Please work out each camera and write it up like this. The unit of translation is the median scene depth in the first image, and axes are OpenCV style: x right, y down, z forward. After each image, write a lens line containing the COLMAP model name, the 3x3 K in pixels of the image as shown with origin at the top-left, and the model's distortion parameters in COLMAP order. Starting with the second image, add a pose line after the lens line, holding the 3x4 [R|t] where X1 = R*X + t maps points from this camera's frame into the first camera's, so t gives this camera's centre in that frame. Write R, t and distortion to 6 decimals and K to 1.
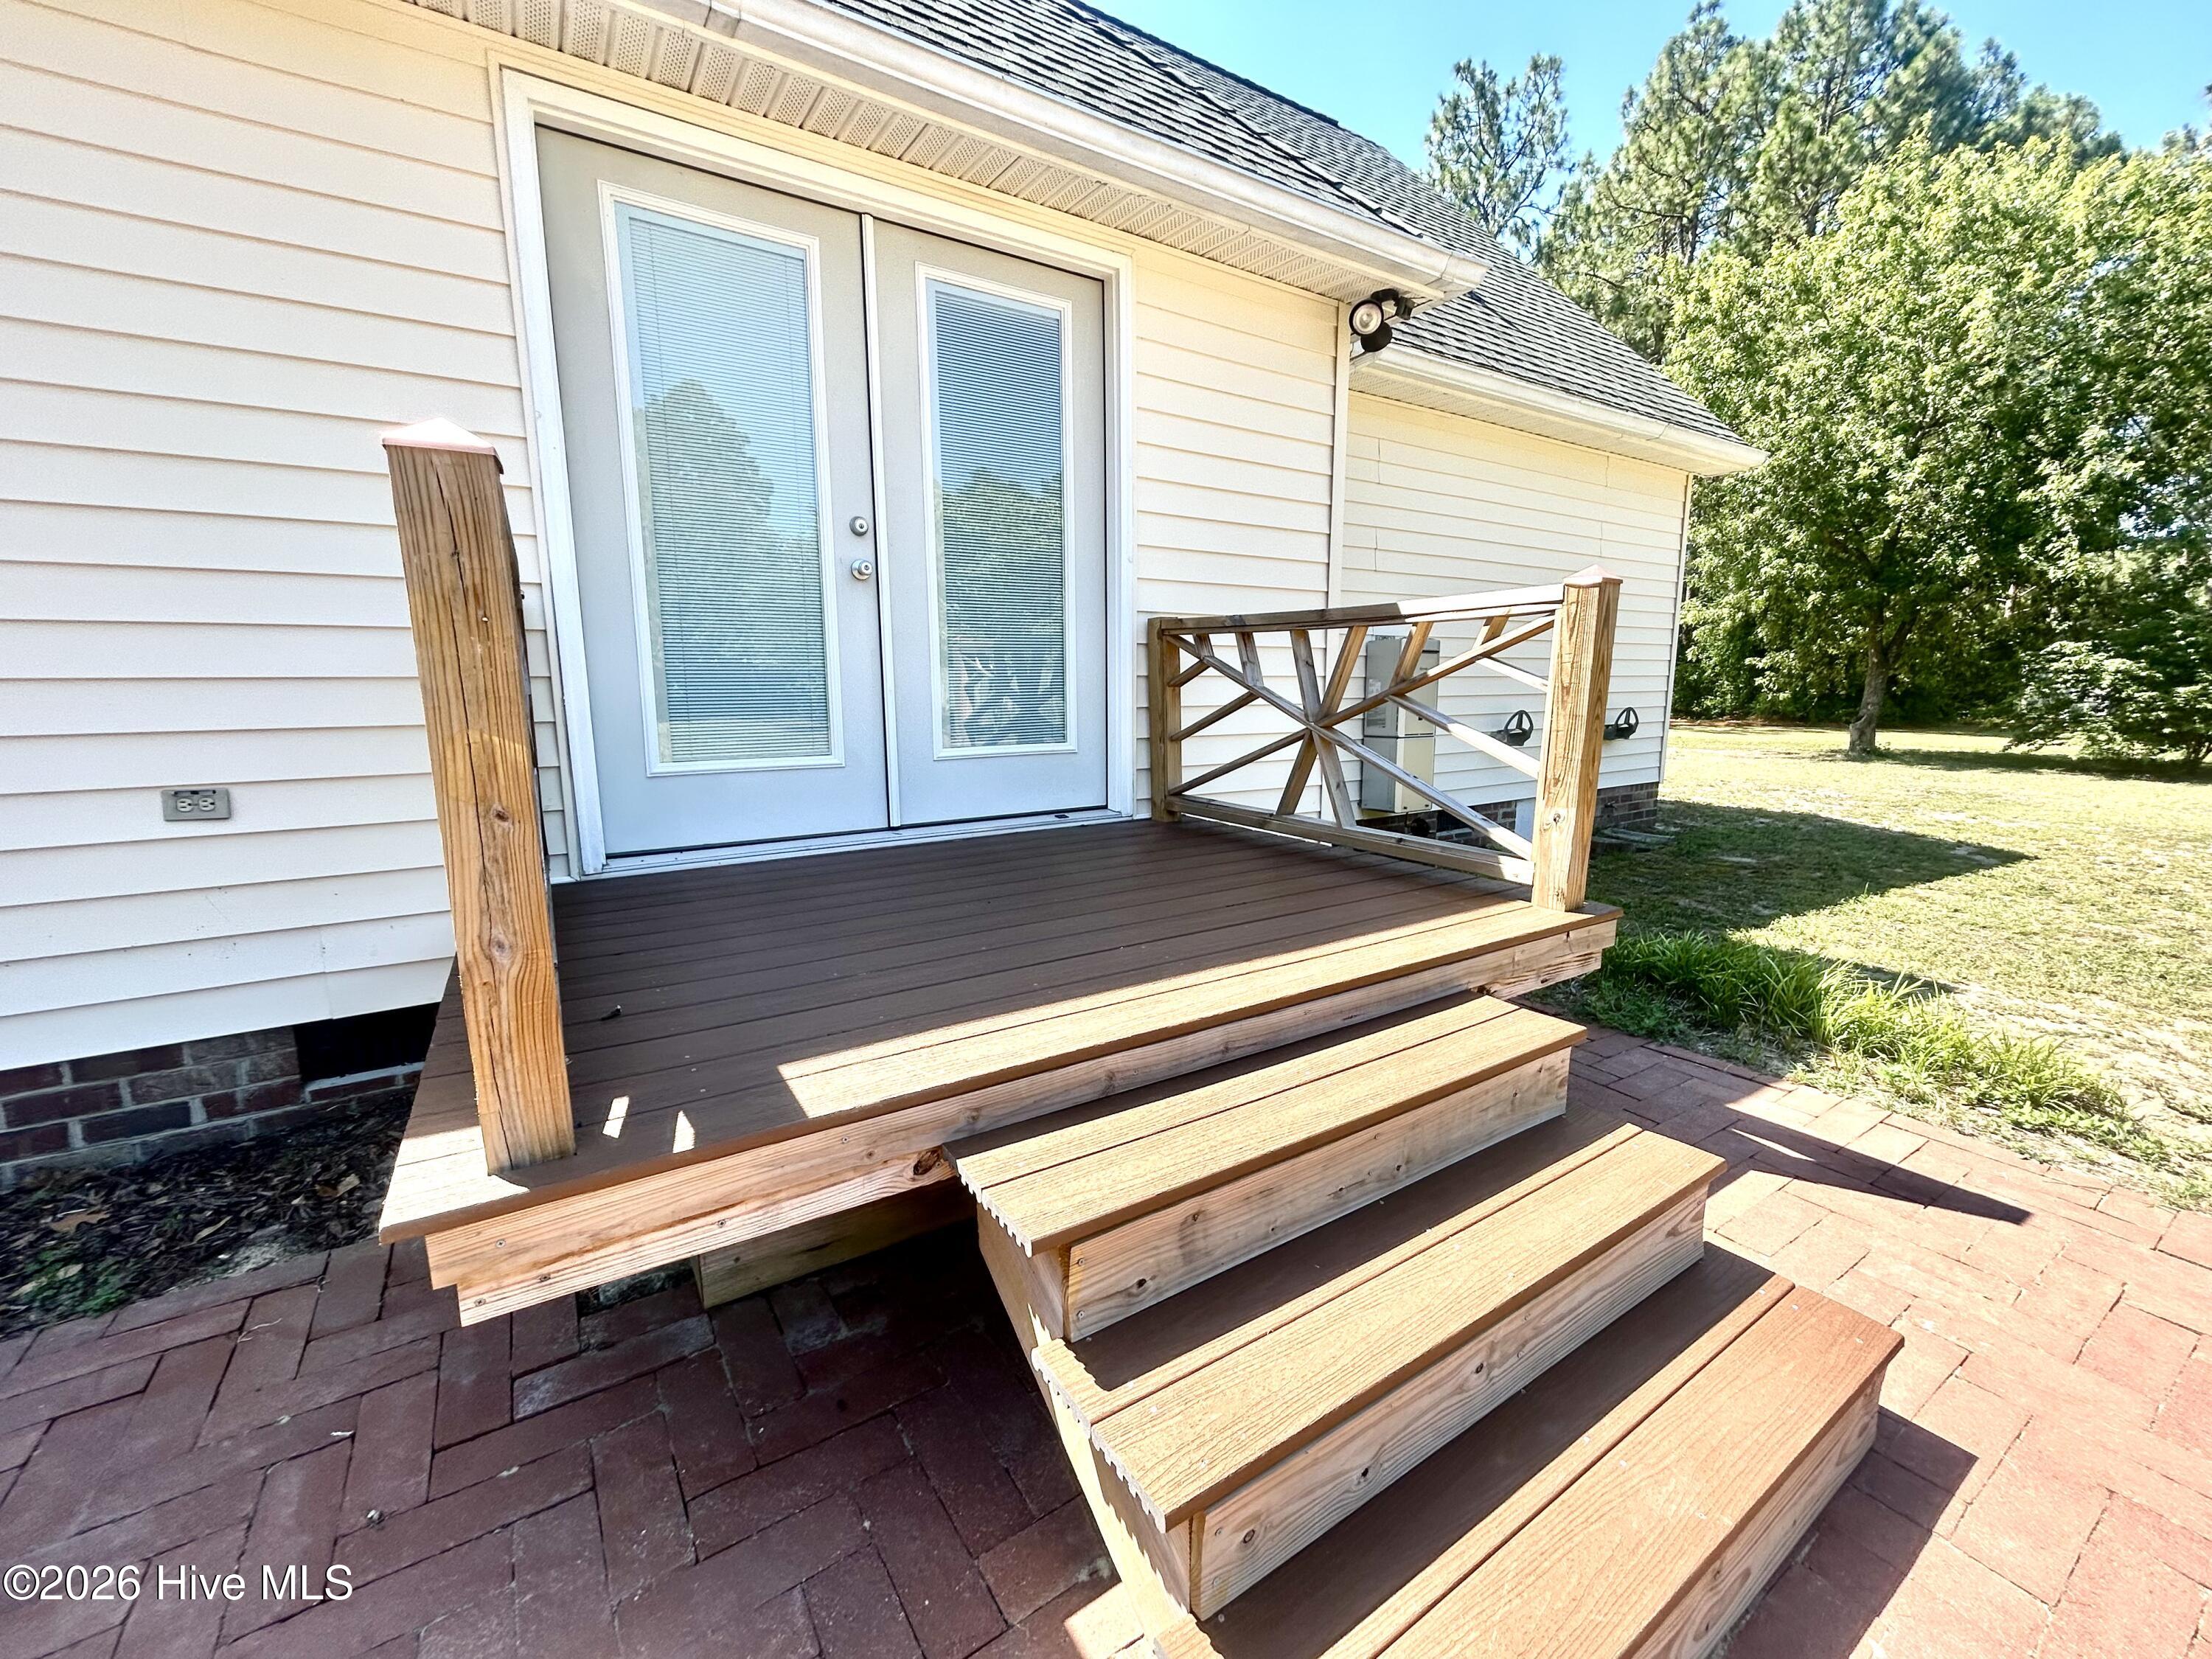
lens RADIAL K [[890.8, 0, 1108.1], [0, 890.8, 824.3], [0, 0, 1]] dist [-0.000021, 0.000465]
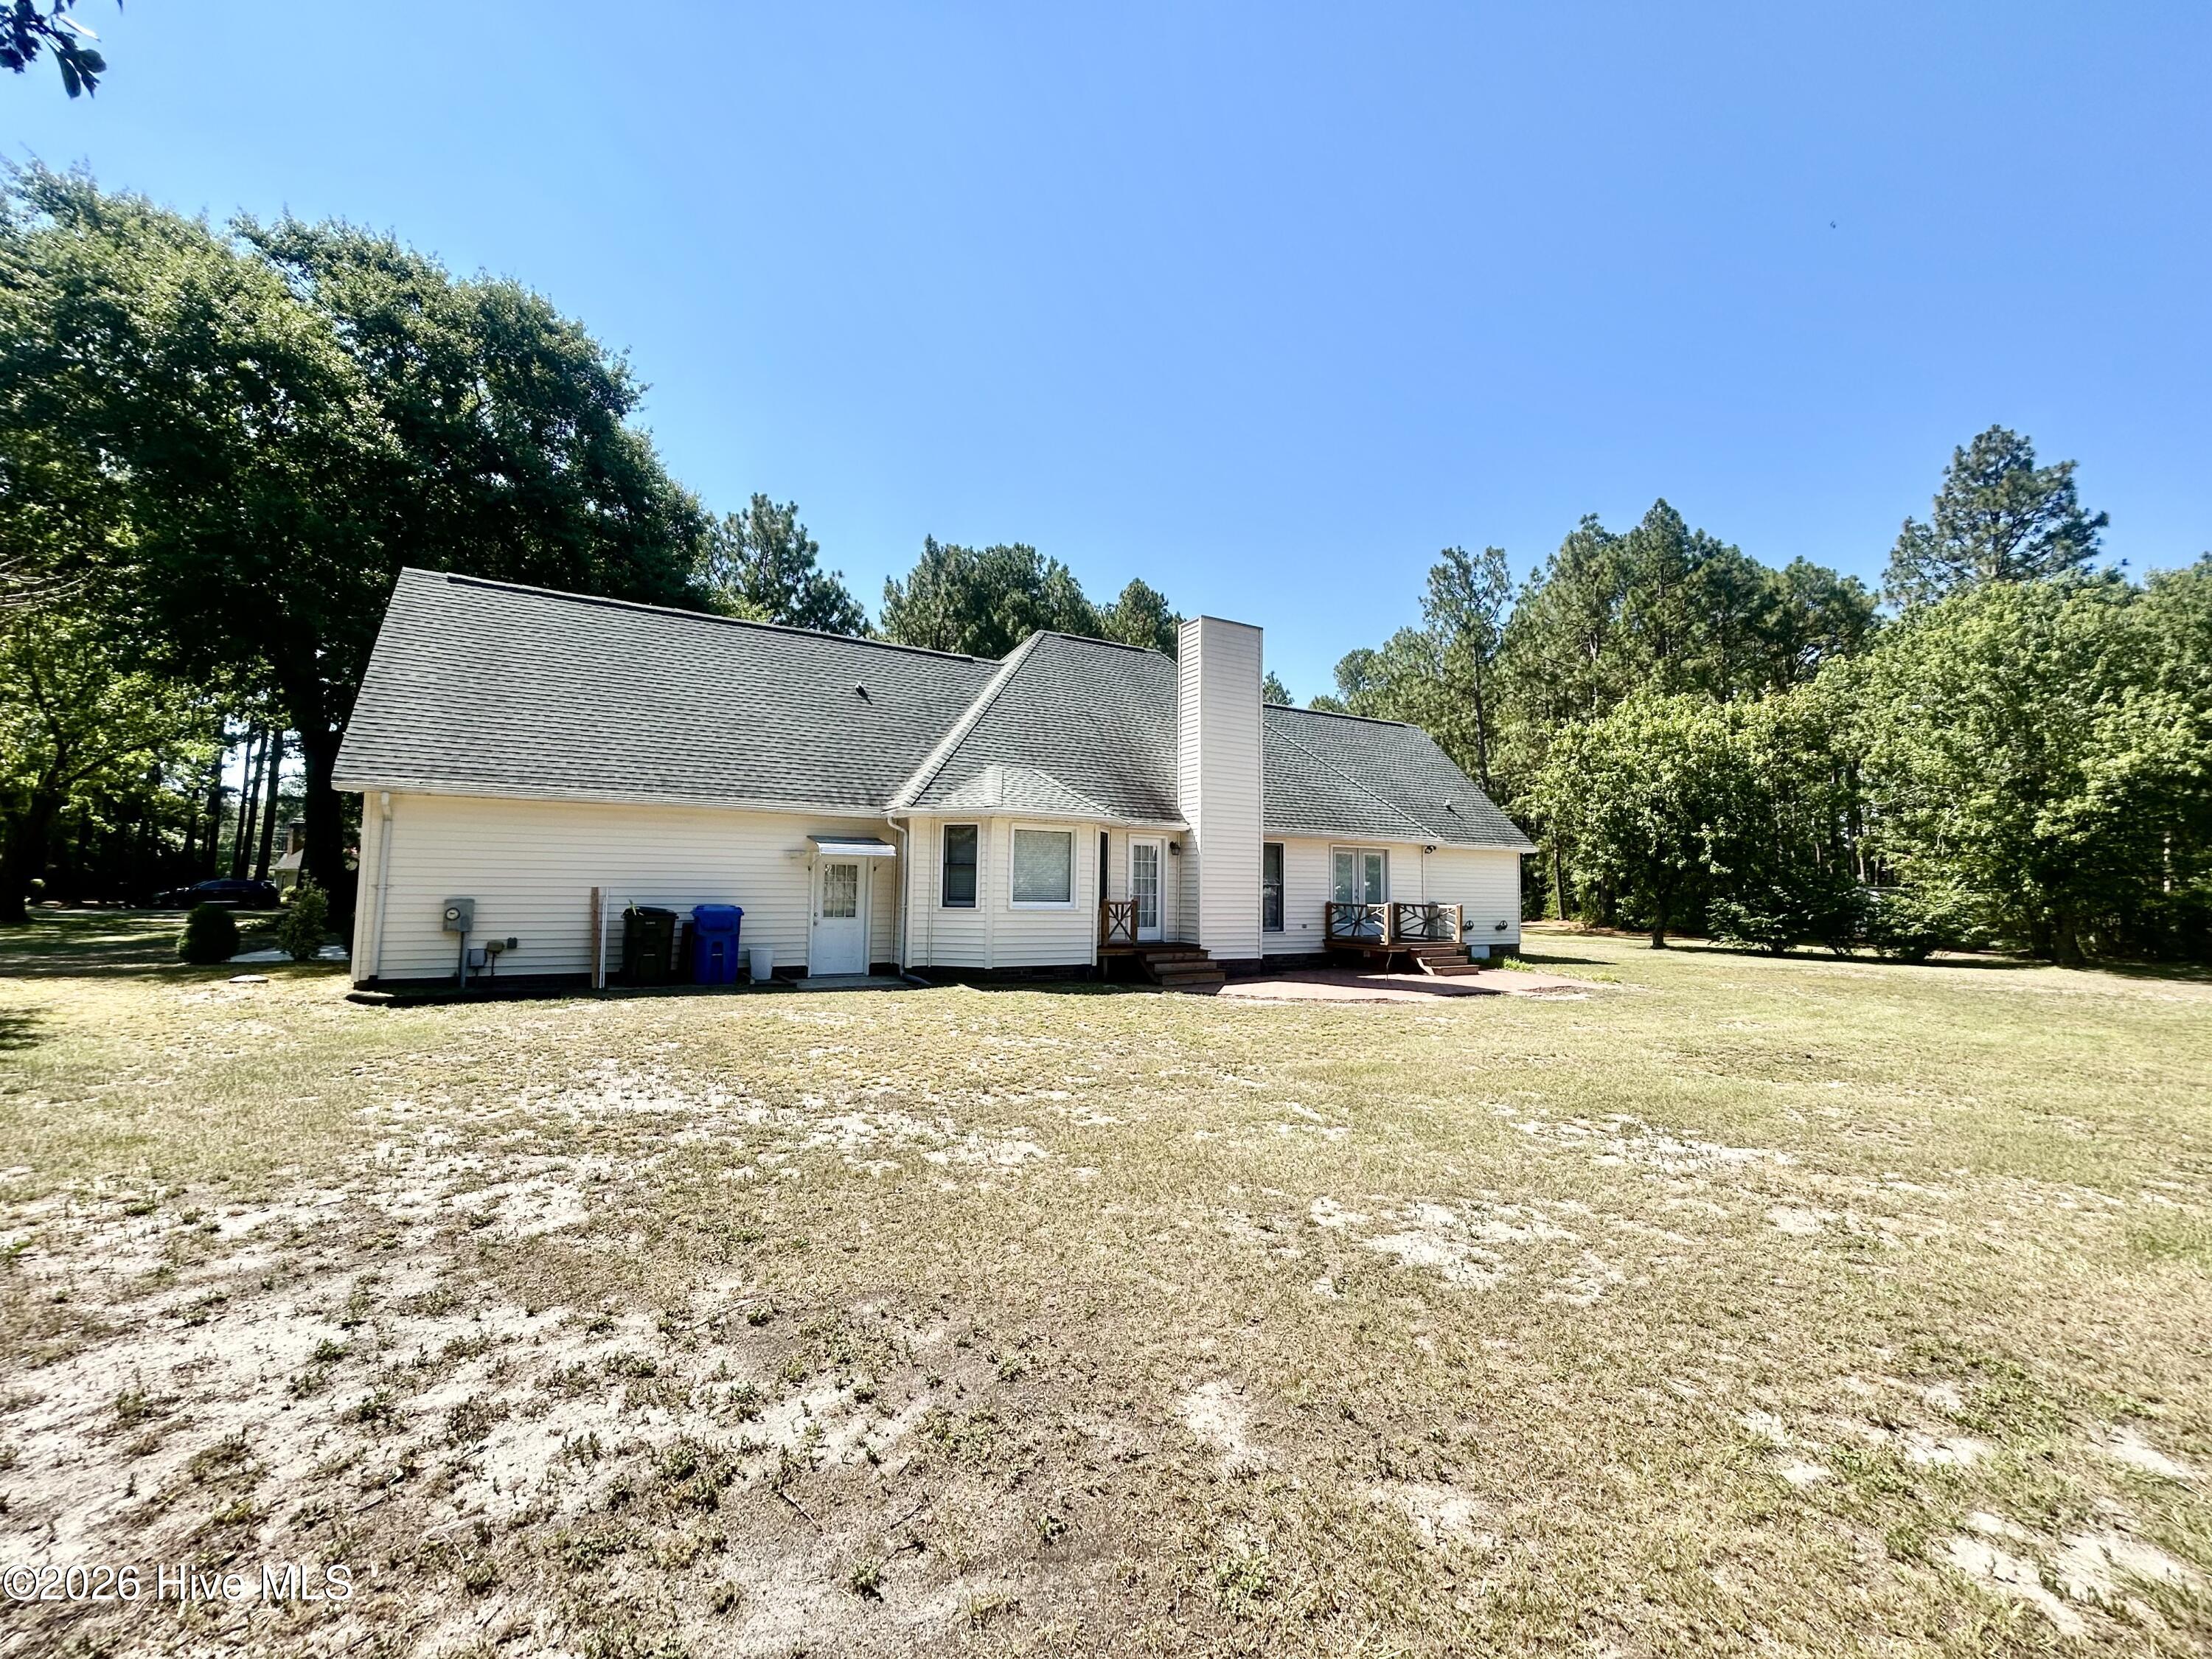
lens RADIAL K [[890.8, 0, 1108.1], [0, 890.8, 824.3], [0, 0, 1]] dist [-0.000021, 0.000465]
pose [[0.999335, 0.013216, -0.033986, -0.362938], [-0.020877, 0.971511, -0.236071, 0.152573], [0.029898, 0.236624, 0.971141, -1.077028]]
